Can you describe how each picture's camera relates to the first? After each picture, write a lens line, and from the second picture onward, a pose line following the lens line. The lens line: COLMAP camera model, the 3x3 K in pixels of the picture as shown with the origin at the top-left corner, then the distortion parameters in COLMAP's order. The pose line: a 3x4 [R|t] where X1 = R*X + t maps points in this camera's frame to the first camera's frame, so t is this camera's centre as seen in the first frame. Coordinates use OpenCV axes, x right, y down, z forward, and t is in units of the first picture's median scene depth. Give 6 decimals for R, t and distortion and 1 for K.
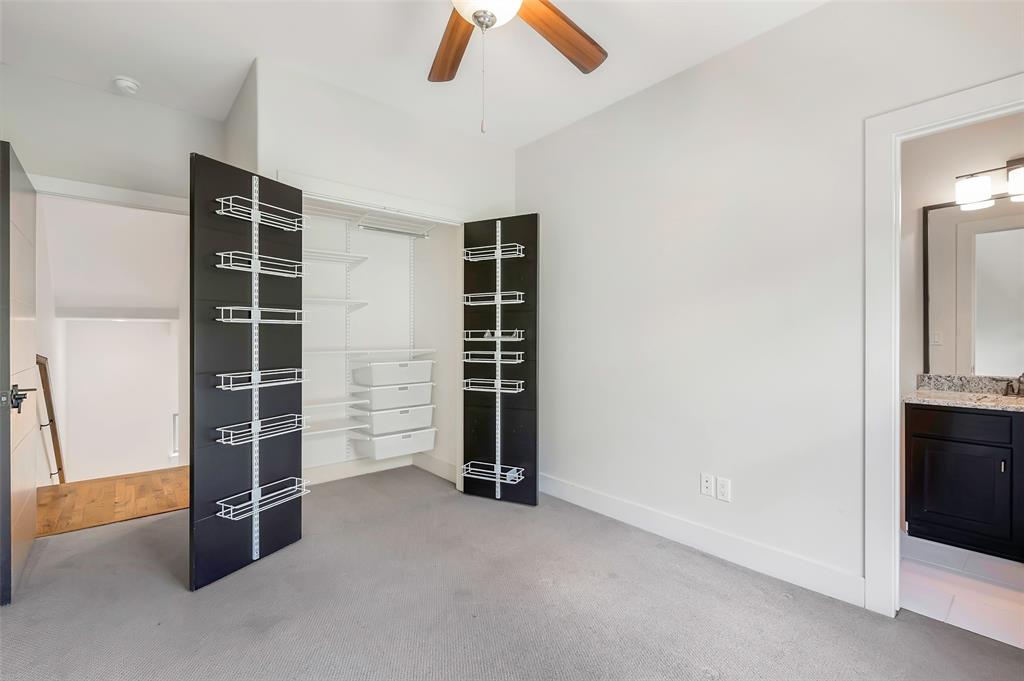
lens RADIAL K [[453.7, 0, 512.9], [0, 453.7, 338.8], [0, 0, 1]] dist [0.002885, 0.000498]
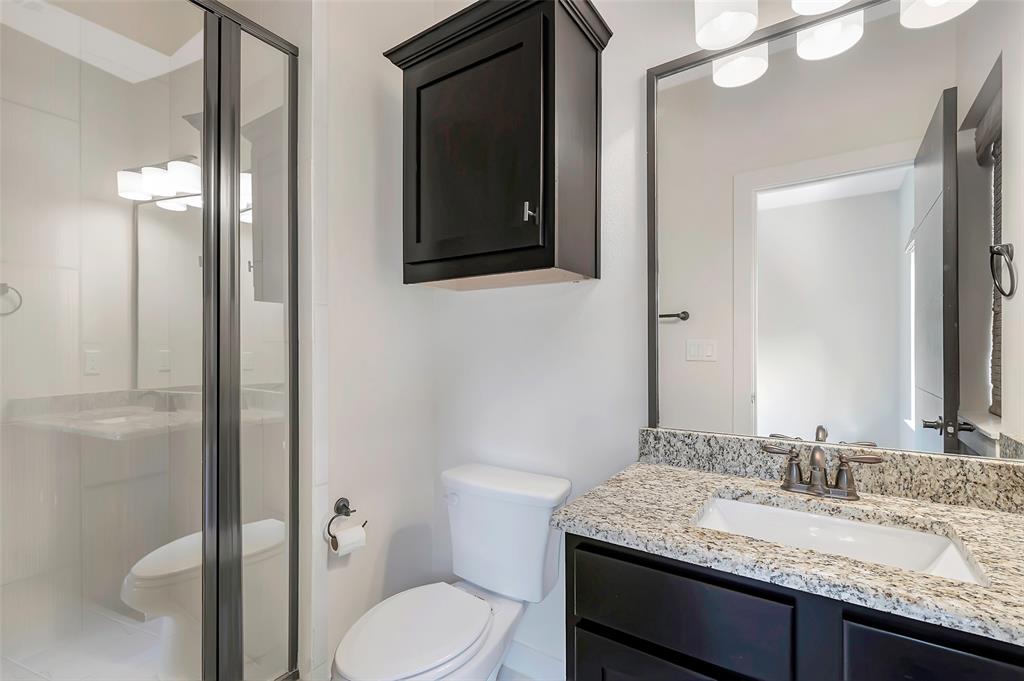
lens RADIAL K [[453.7, 0, 510.4], [0, 453.7, 345.7], [0, 0, 1]] dist [0.002885, 0.000498]
pose [[0.965979, 0.004229, 0.258587, 0.670051], [-0.002693, 0.999977, -0.006295, -0.004092], [-0.258607, 0.005384, 0.965968, 0.608870]]
